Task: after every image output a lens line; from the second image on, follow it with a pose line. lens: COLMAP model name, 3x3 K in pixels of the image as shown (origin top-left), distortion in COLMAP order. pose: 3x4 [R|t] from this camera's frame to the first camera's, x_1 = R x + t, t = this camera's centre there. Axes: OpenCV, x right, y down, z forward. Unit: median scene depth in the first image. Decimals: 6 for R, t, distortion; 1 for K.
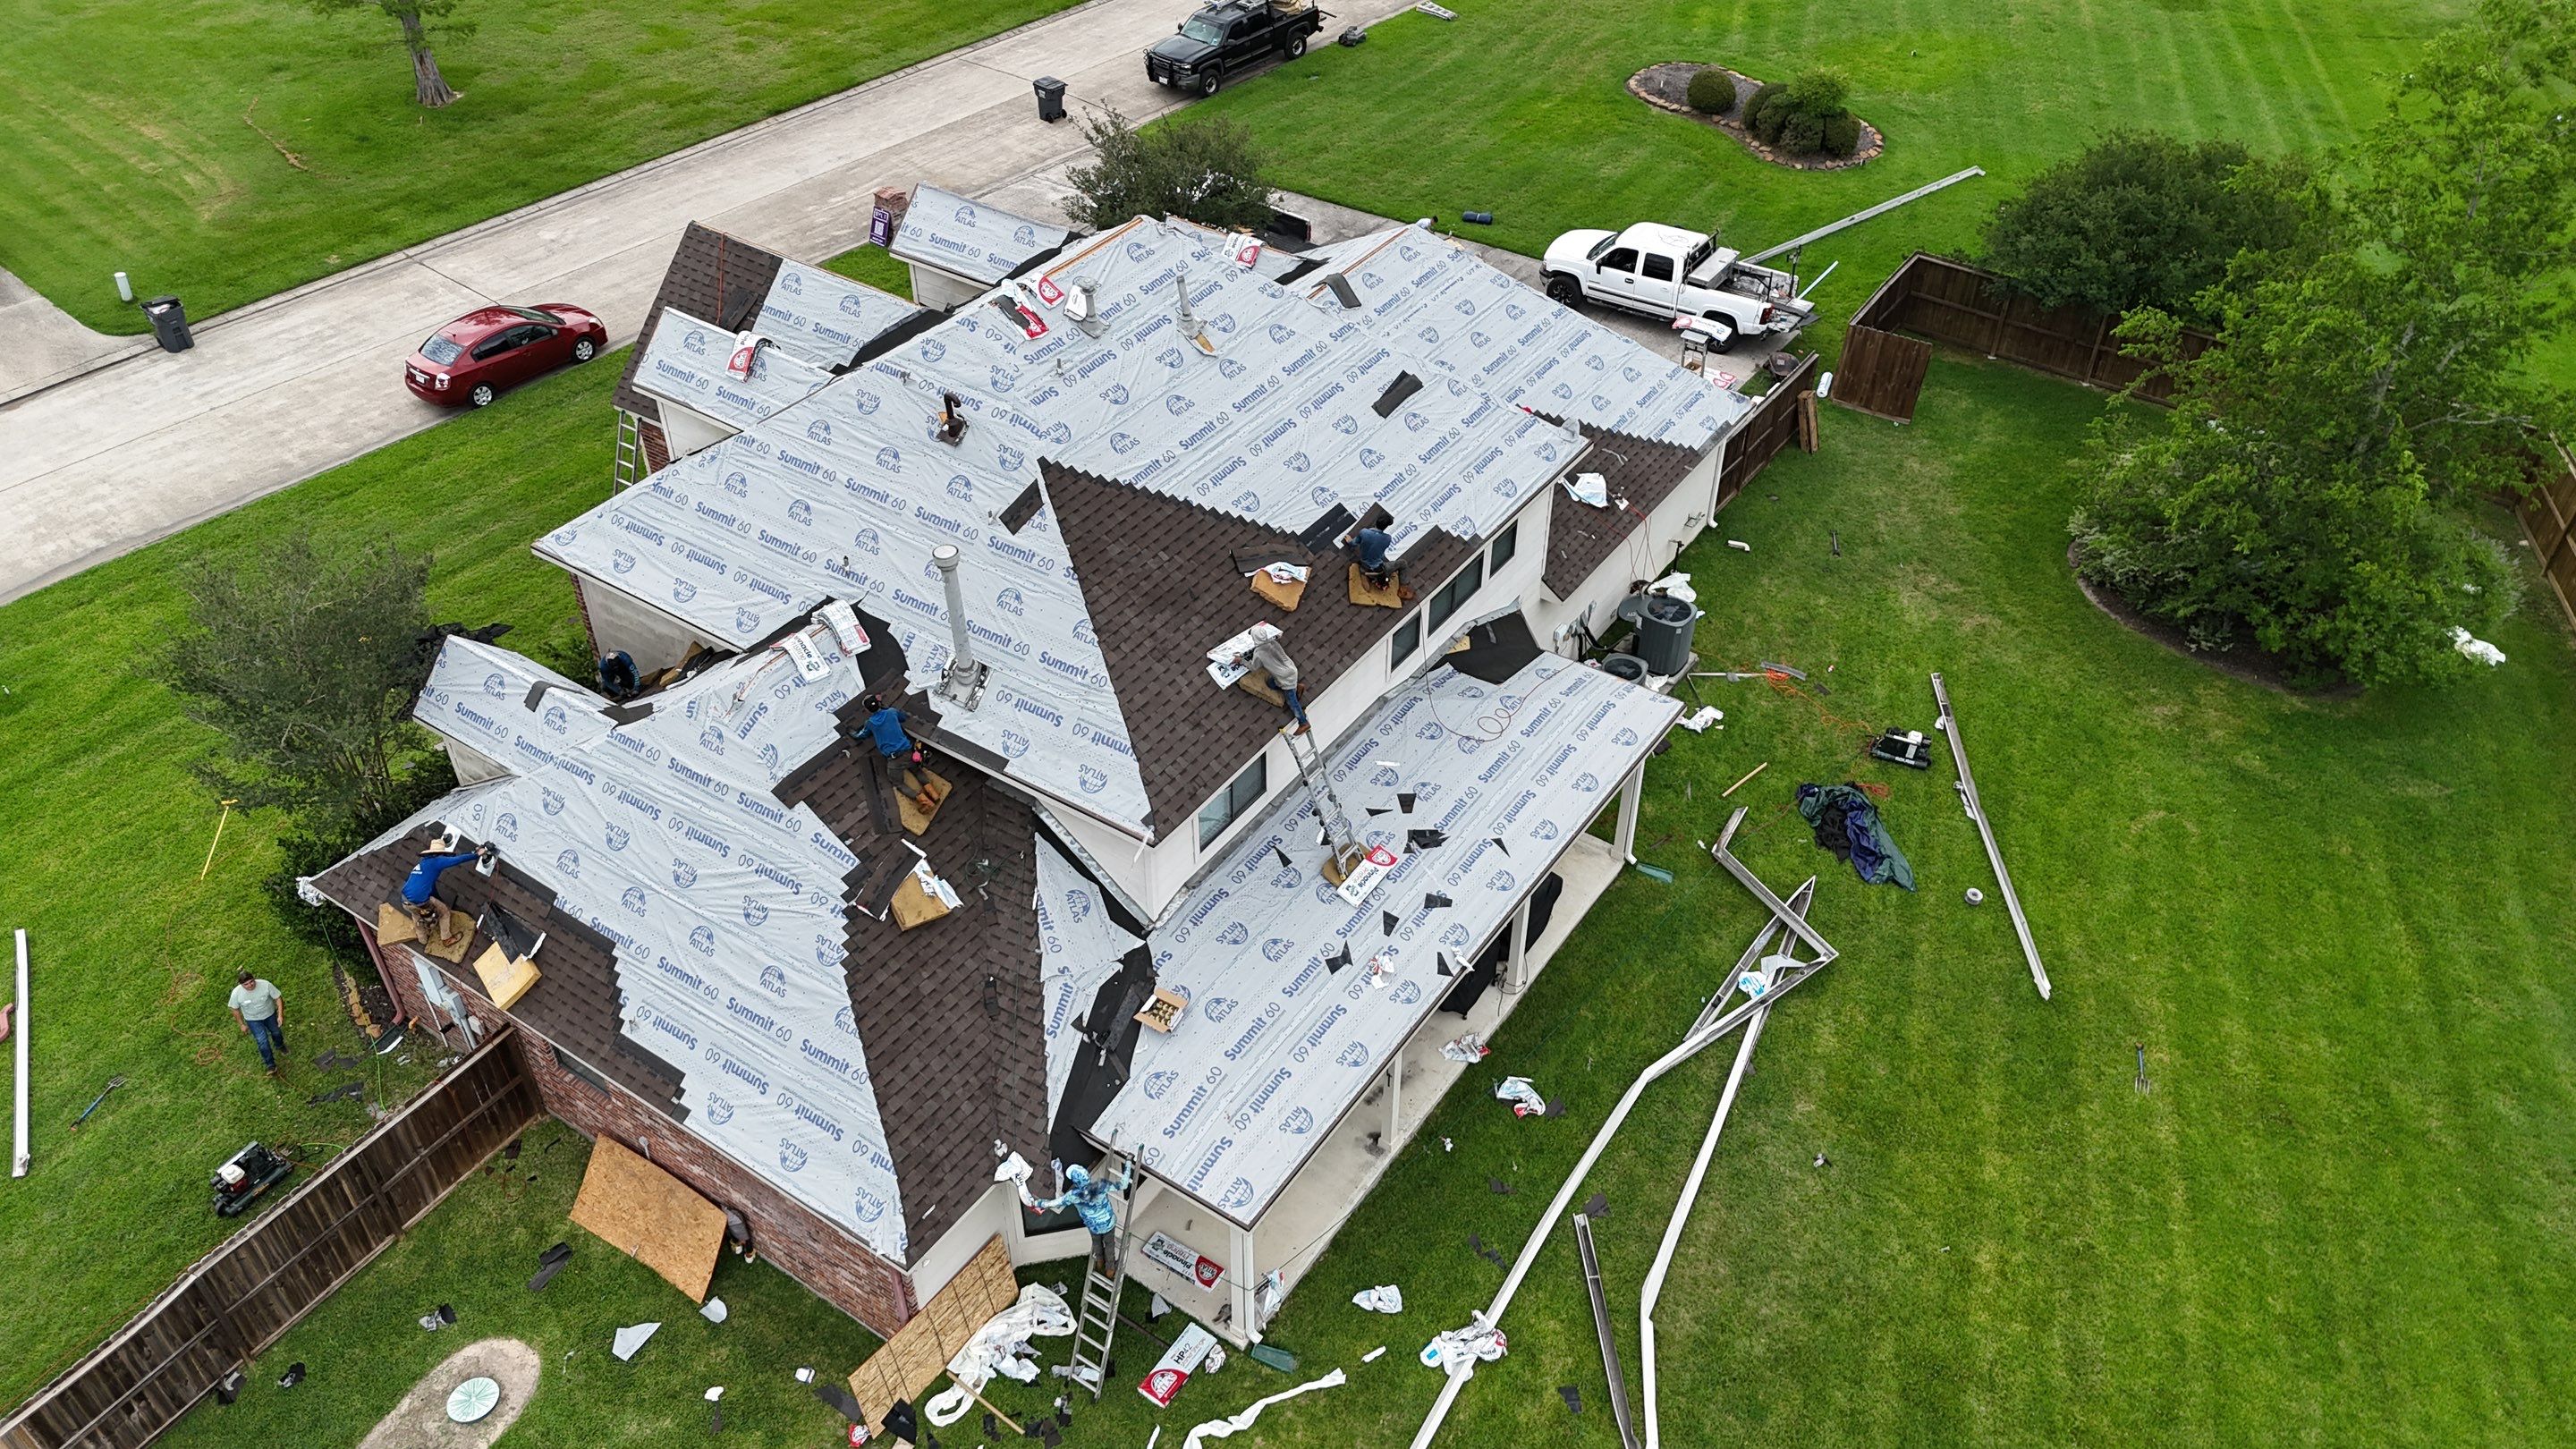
lens RADIAL K [[1898.8, 0, 1284.4], [0, 1898.8, 719.0], [0, 0, 1]] dist [0.079493, -0.073016]
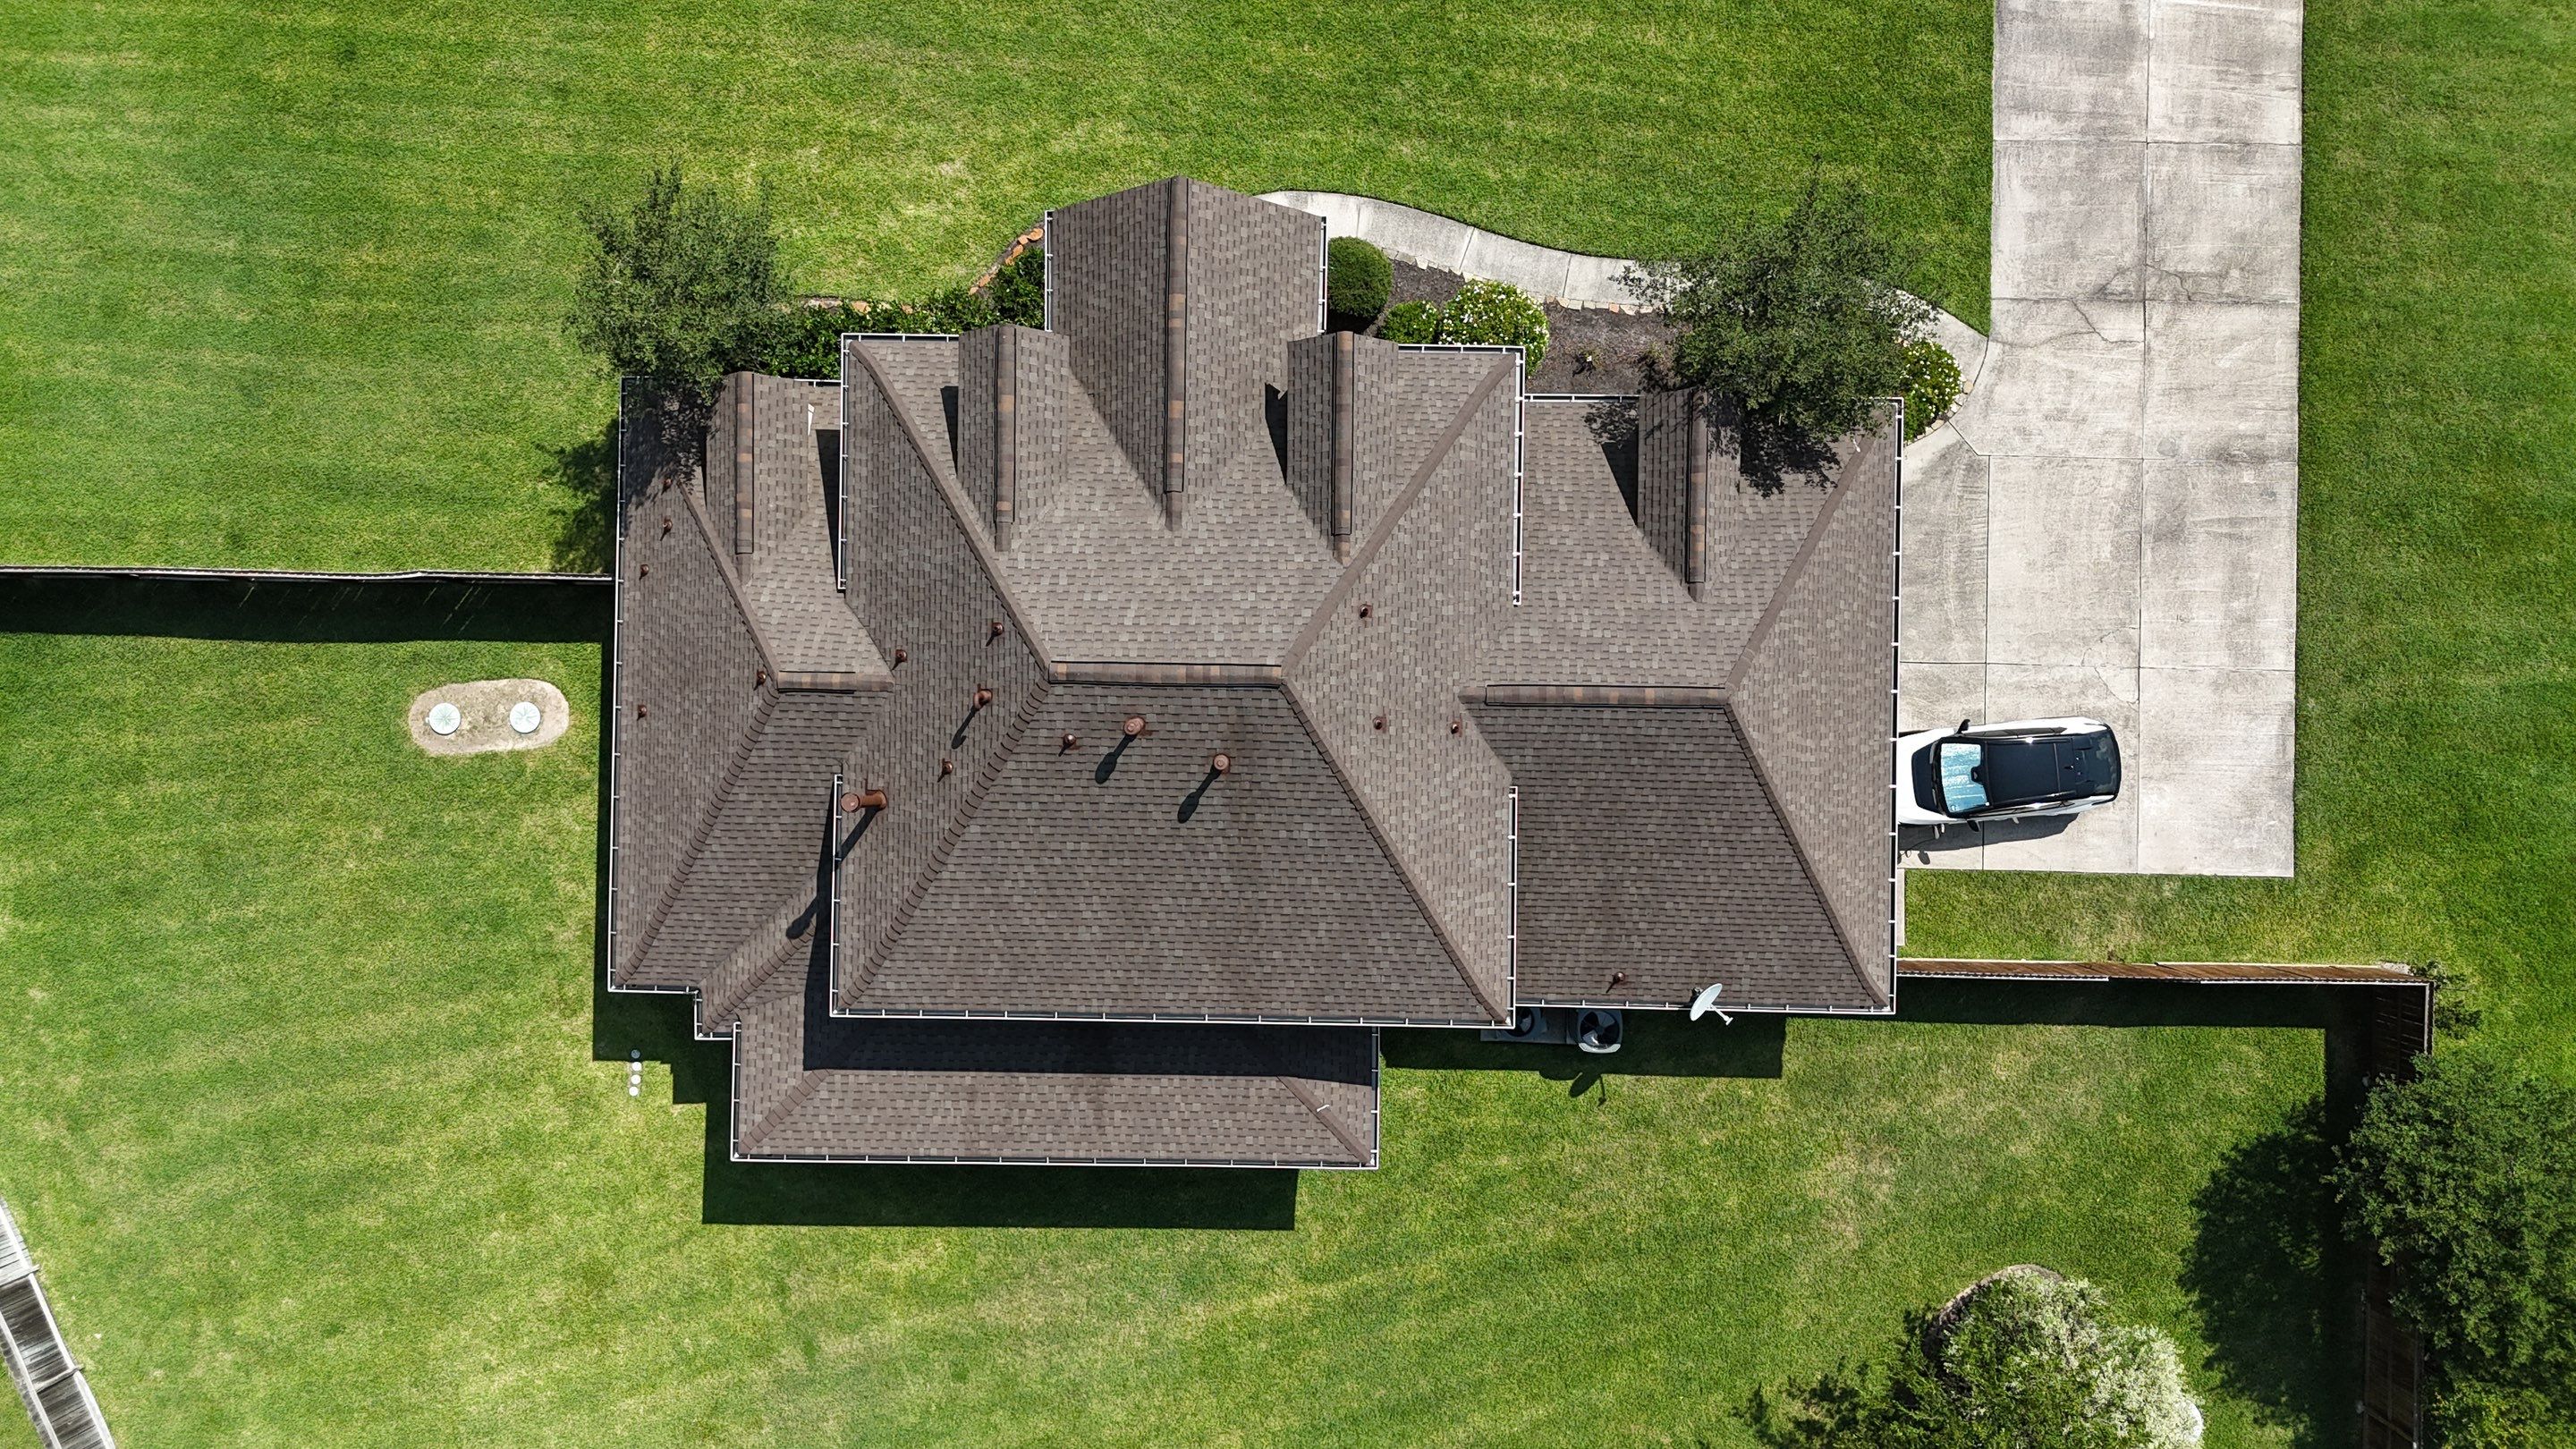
lens RADIAL K [[1900.3, 0, 1285.4], [0, 1900.3, 717.2], [0, 0, 1]] dist [0.093406, -0.099391]
pose [[0.552942, 0.833174, -0.008772, -0.046835], [-0.527834, 0.358408, 0.770022, -1.132046], [0.644706, -0.421147, 0.637956, 0.347311]]
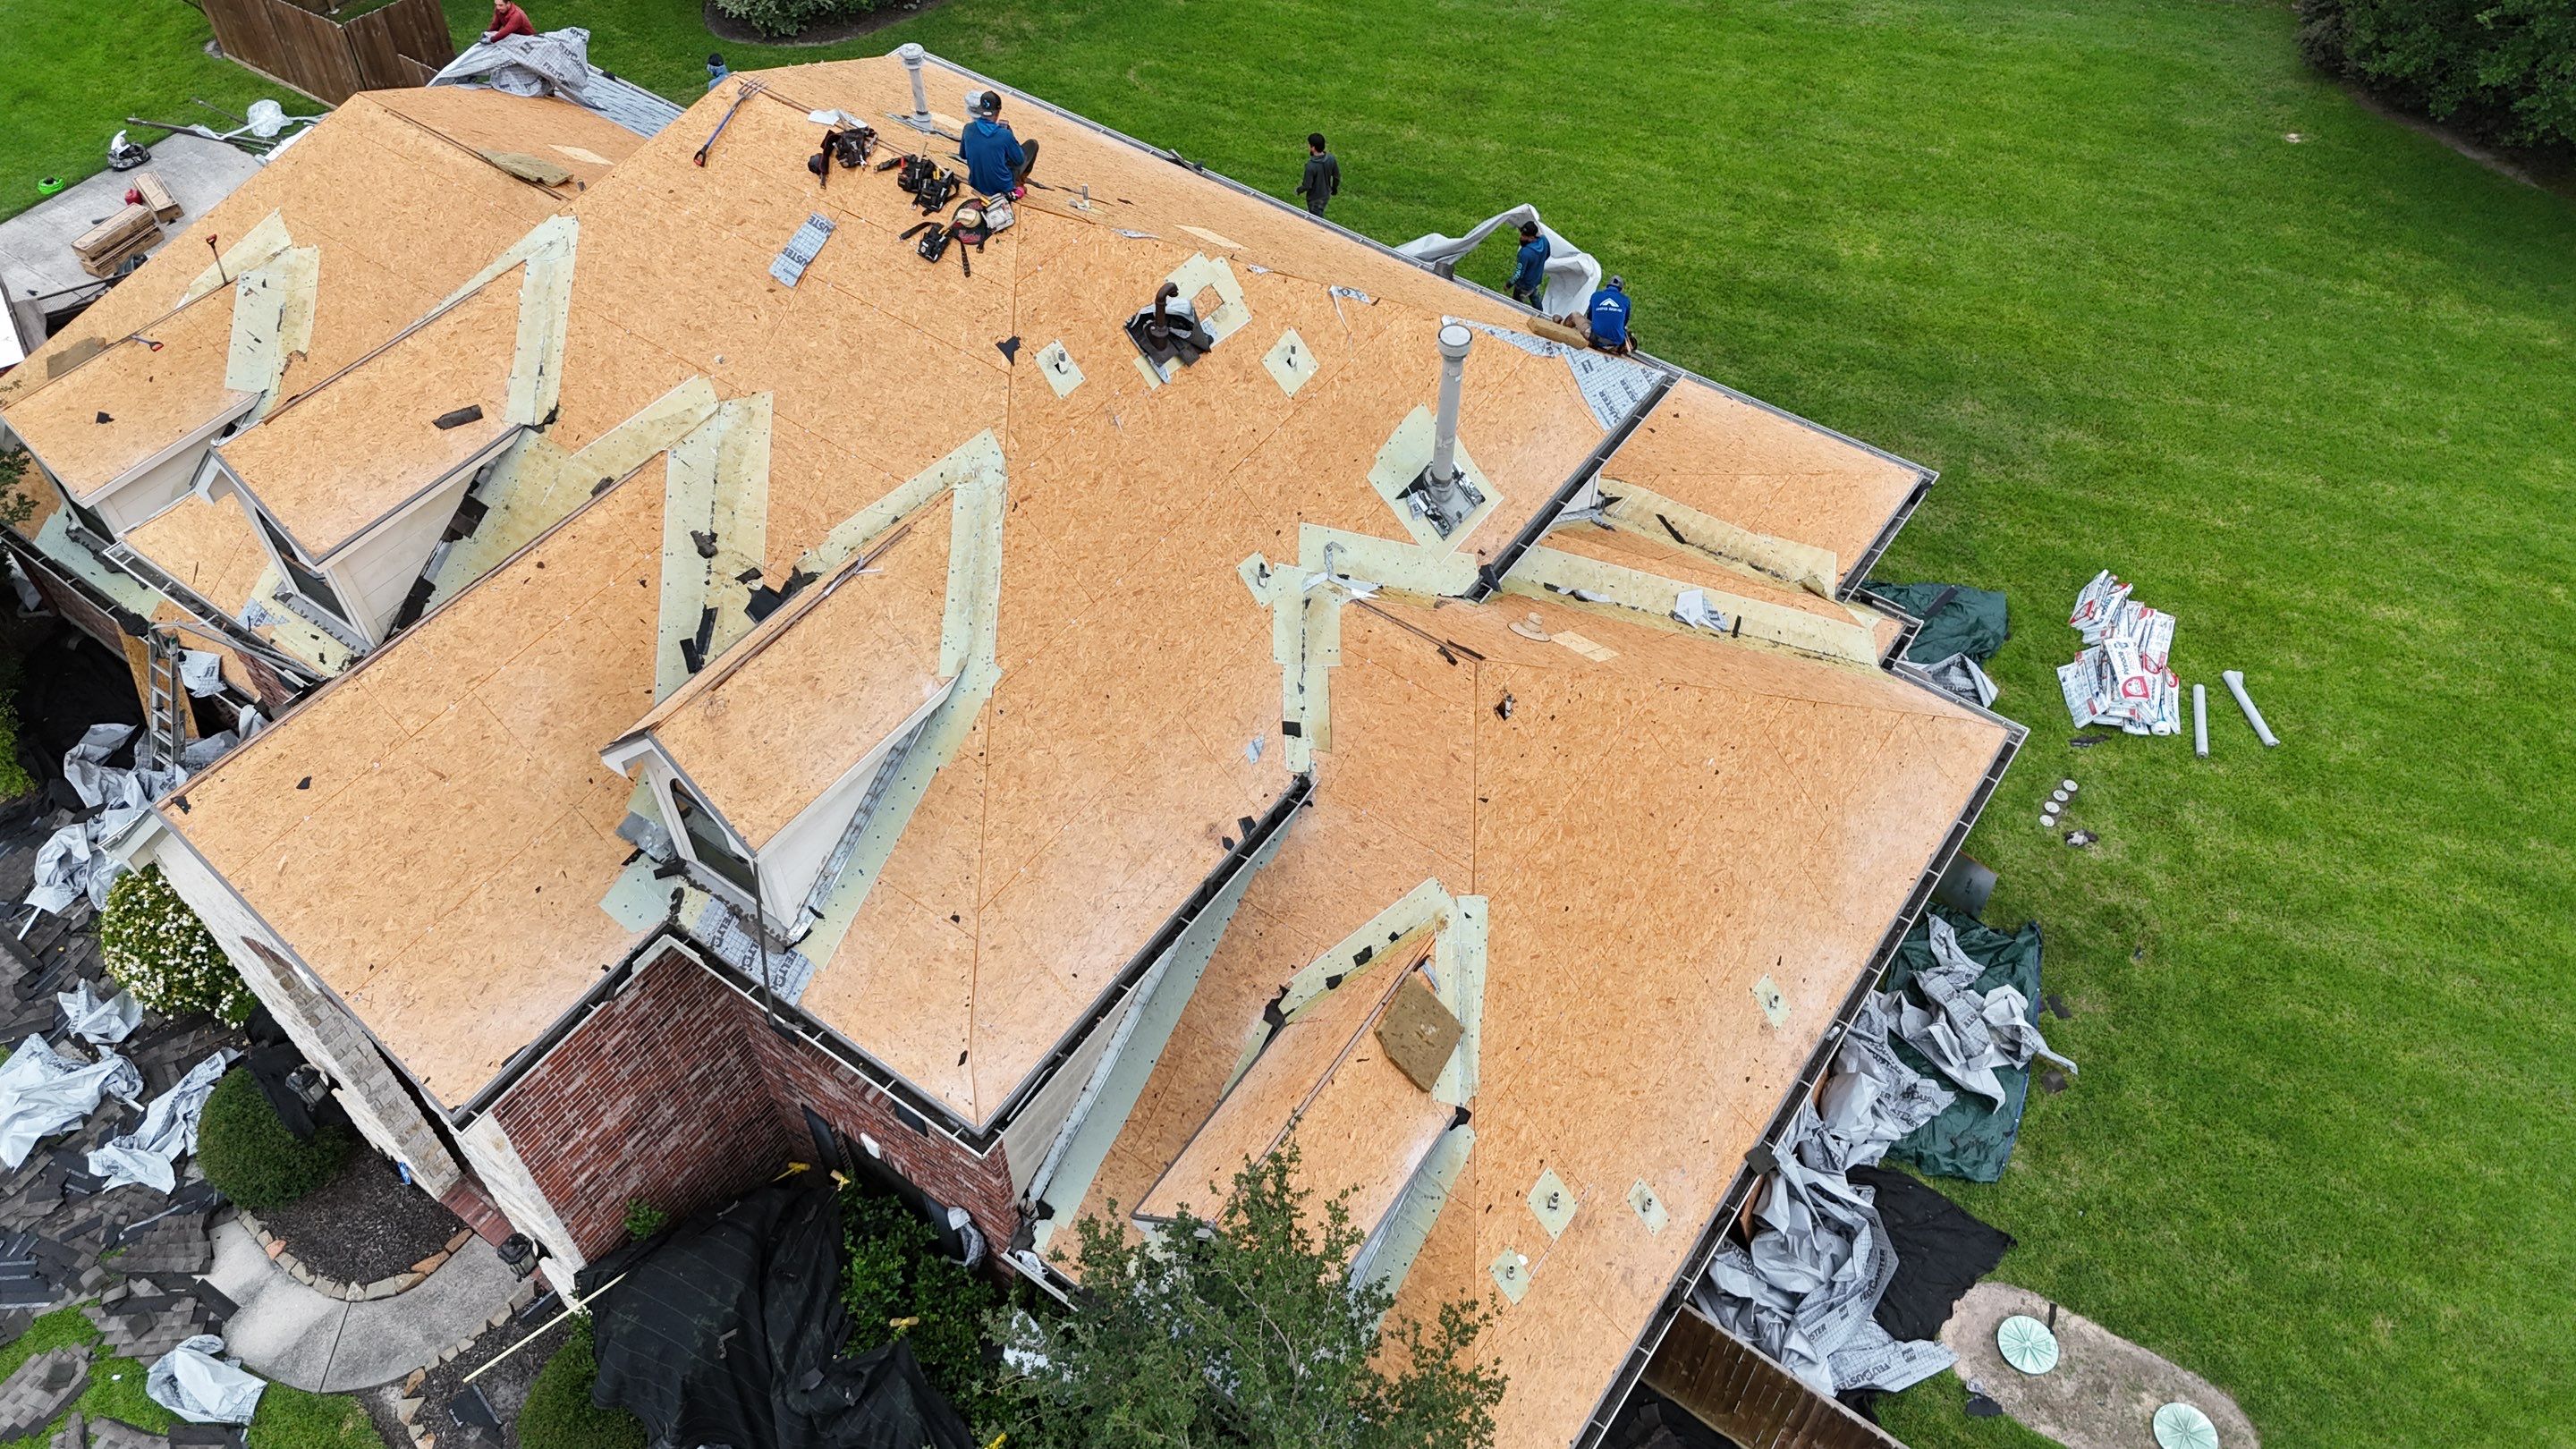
lens RADIAL K [[1898.8, 0, 1284.4], [0, 1898.8, 719.0], [0, 0, 1]] dist [0.079493, -0.073016]
pose [[0.018990, -0.758321, 0.651604, -0.701926], [0.636406, 0.511815, 0.577090, -0.436275], [-0.771121, 0.403726, 0.492319, 0.666020]]
